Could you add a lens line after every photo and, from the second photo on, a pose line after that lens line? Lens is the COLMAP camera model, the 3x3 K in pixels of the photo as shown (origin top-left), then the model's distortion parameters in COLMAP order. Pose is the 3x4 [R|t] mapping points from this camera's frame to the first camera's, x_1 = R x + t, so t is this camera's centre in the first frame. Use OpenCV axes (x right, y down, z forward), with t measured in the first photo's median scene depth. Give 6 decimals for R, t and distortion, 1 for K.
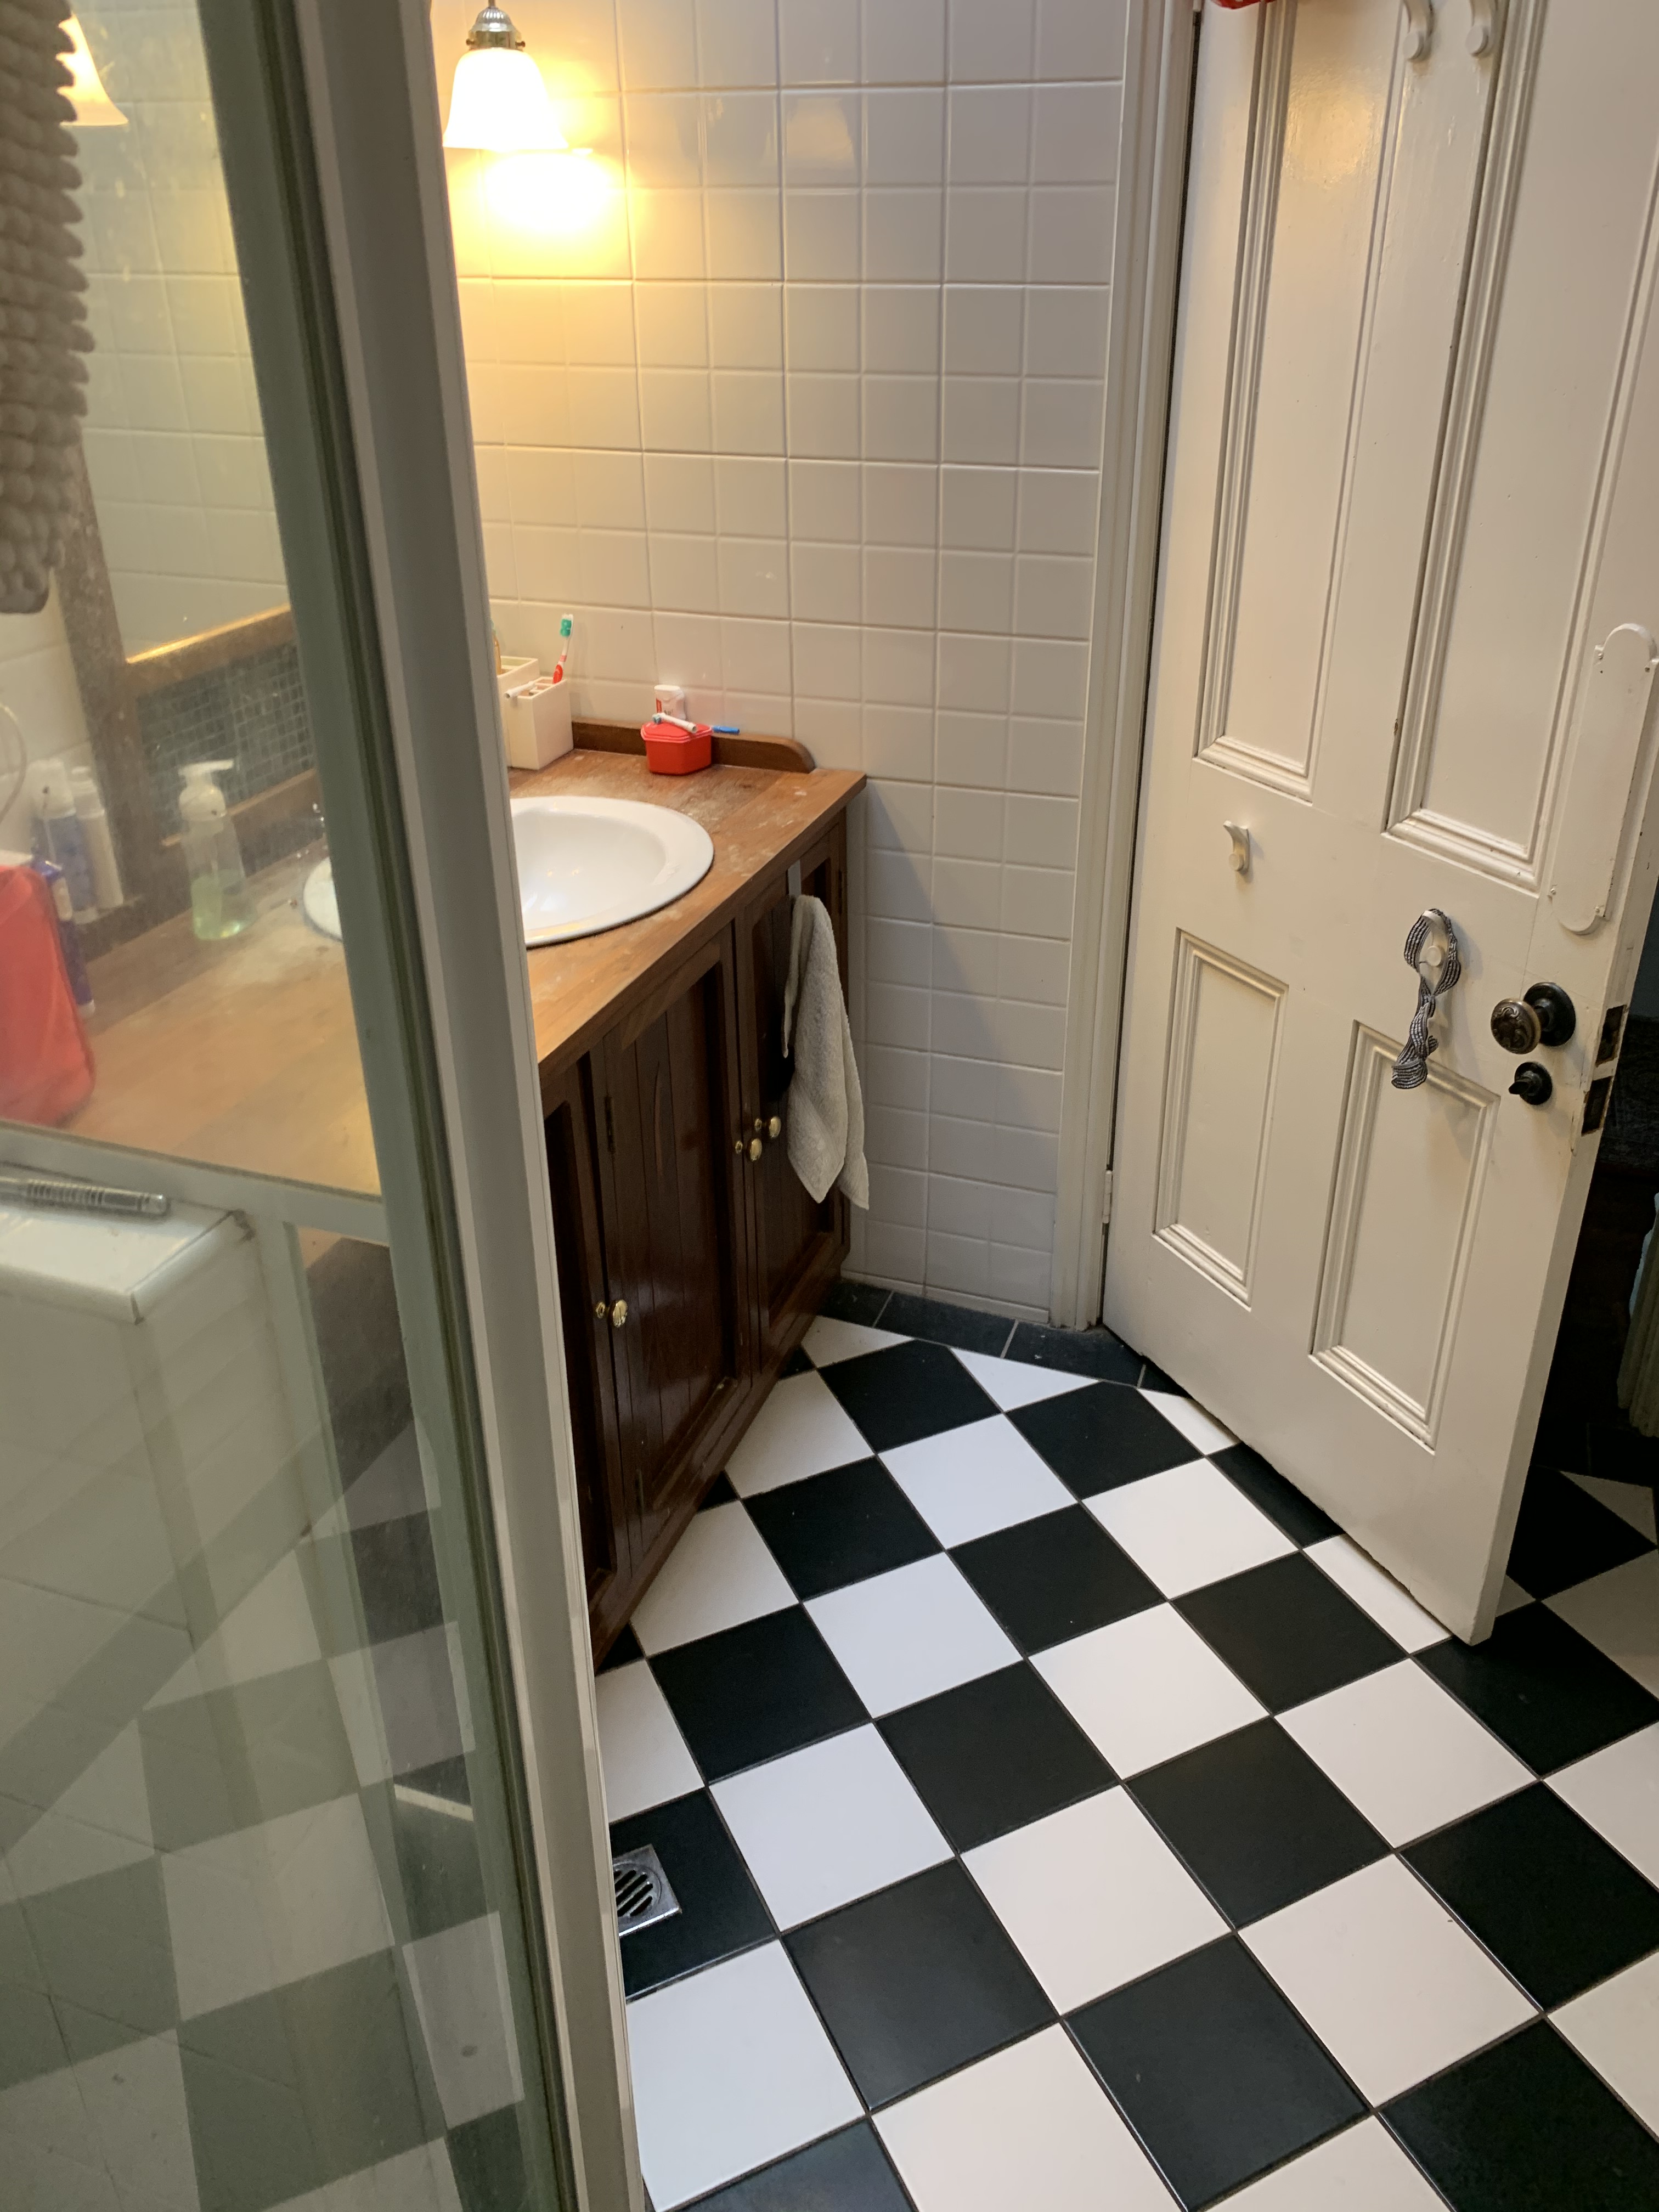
lens RADIAL K [[1687.5, 0, 842.8], [0, 1687.5, 1096.5], [0, 0, 1]] dist [0.001144, 0.016140]
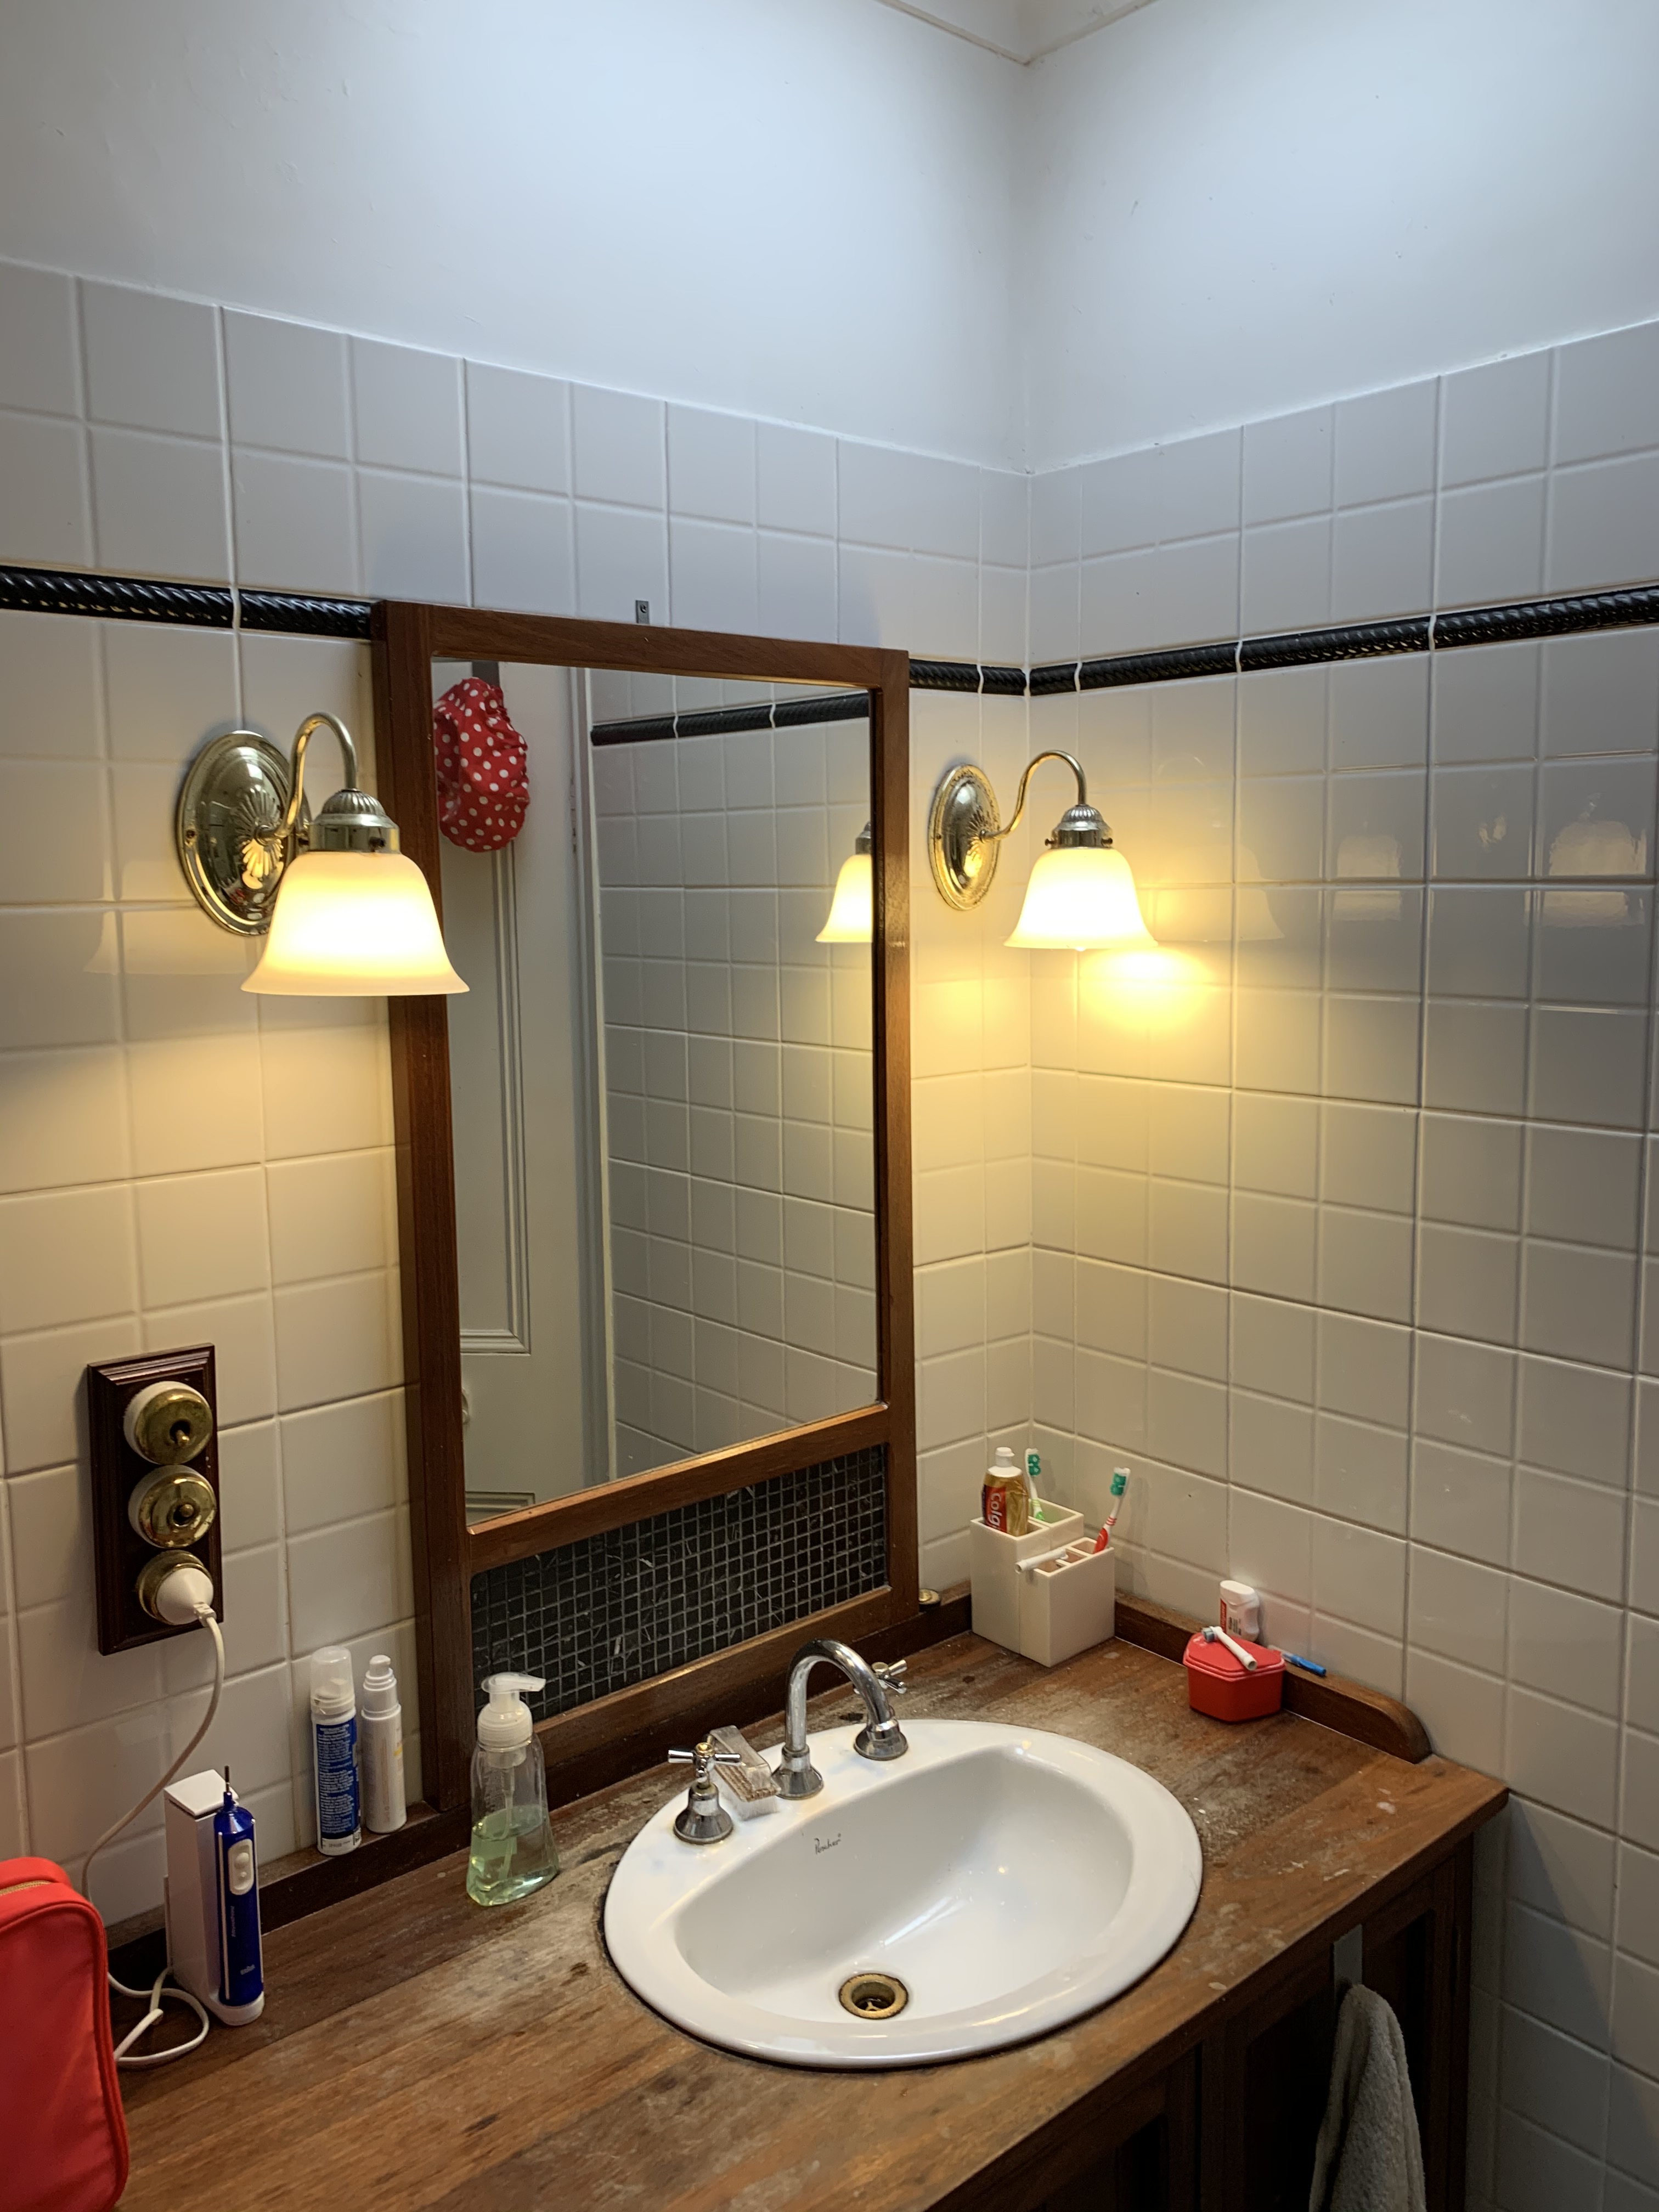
lens RADIAL K [[1687.5, 0, 842.8], [0, 1687.5, 1096.5], [0, 0, 1]] dist [0.001144, 0.016140]
pose [[0.862150, 0.055371, -0.503618, 0.114319], [-0.219121, 0.936989, -0.272097, -0.221346], [0.456819, 0.344942, 0.819958, 0.265565]]
